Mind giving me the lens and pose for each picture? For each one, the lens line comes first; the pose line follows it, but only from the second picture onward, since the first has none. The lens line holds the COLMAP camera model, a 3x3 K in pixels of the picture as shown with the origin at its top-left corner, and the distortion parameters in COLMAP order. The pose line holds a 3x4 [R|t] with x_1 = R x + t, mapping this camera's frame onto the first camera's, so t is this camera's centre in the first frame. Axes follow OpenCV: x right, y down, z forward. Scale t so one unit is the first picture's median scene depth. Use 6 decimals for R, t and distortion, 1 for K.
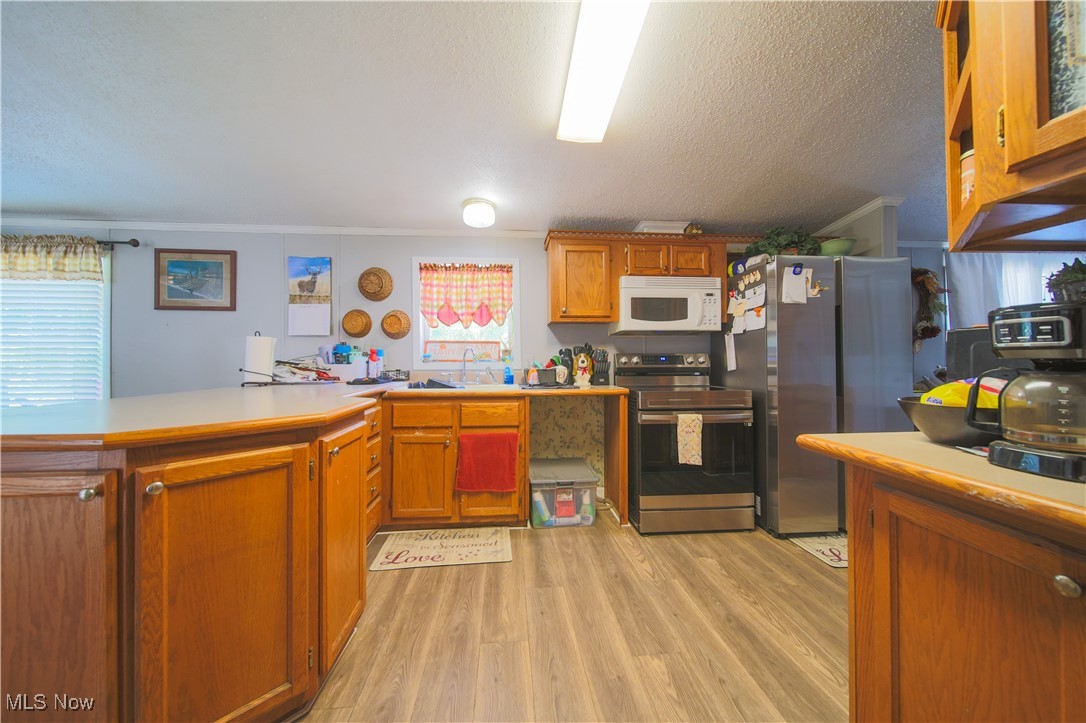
lens RADIAL K [[400.9, 0, 549.0], [0, 400.9, 356.3], [0, 0, 1]] dist [0.000117, -0.000669]
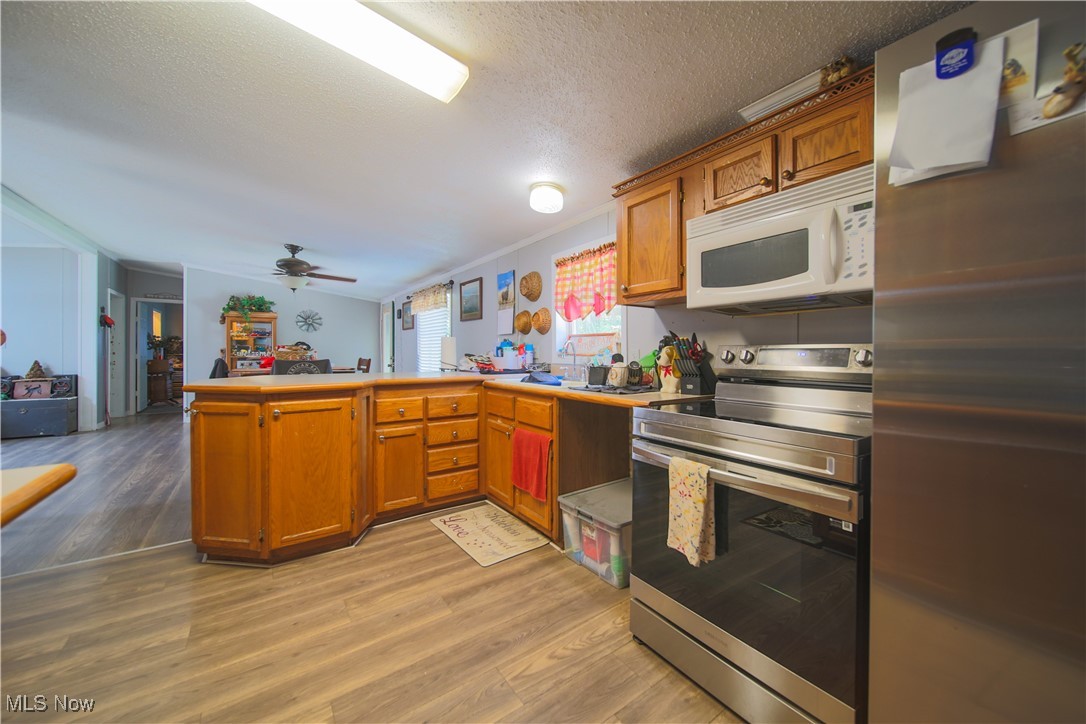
lens RADIAL K [[400.9, 0, 550.5], [0, 400.9, 353.8], [0, 0, 1]] dist [0.000117, -0.000669]
pose [[0.516871, 0.005694, -0.856045, 0.610246], [0.003161, 0.999958, 0.008560, -0.000005], [0.856058, -0.007130, 0.516831, 0.498688]]
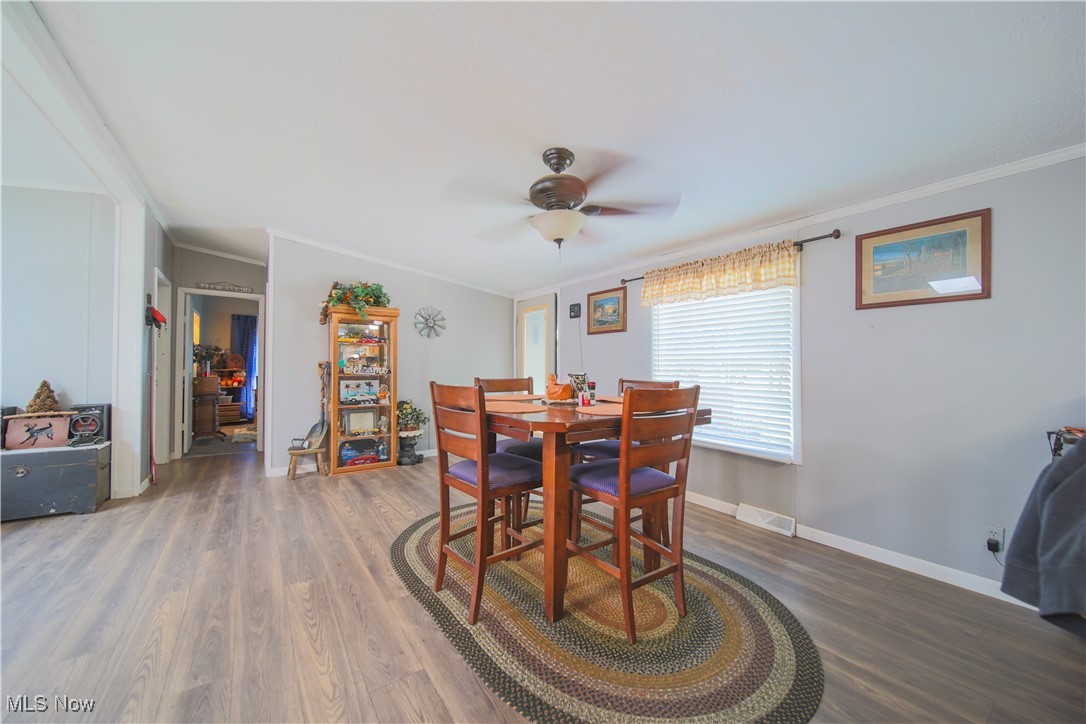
lens RADIAL K [[401.5, 0, 536.7], [0, 401.5, 366.2], [0, 0, 1]] dist [-0.007830, 0.000182]
pose [[0.503718, -0.000277, -0.863868, -0.630784], [-0.000625, 1.000000, -0.000686, -0.000052], [0.863868, 0.000885, 0.503717, 0.018250]]
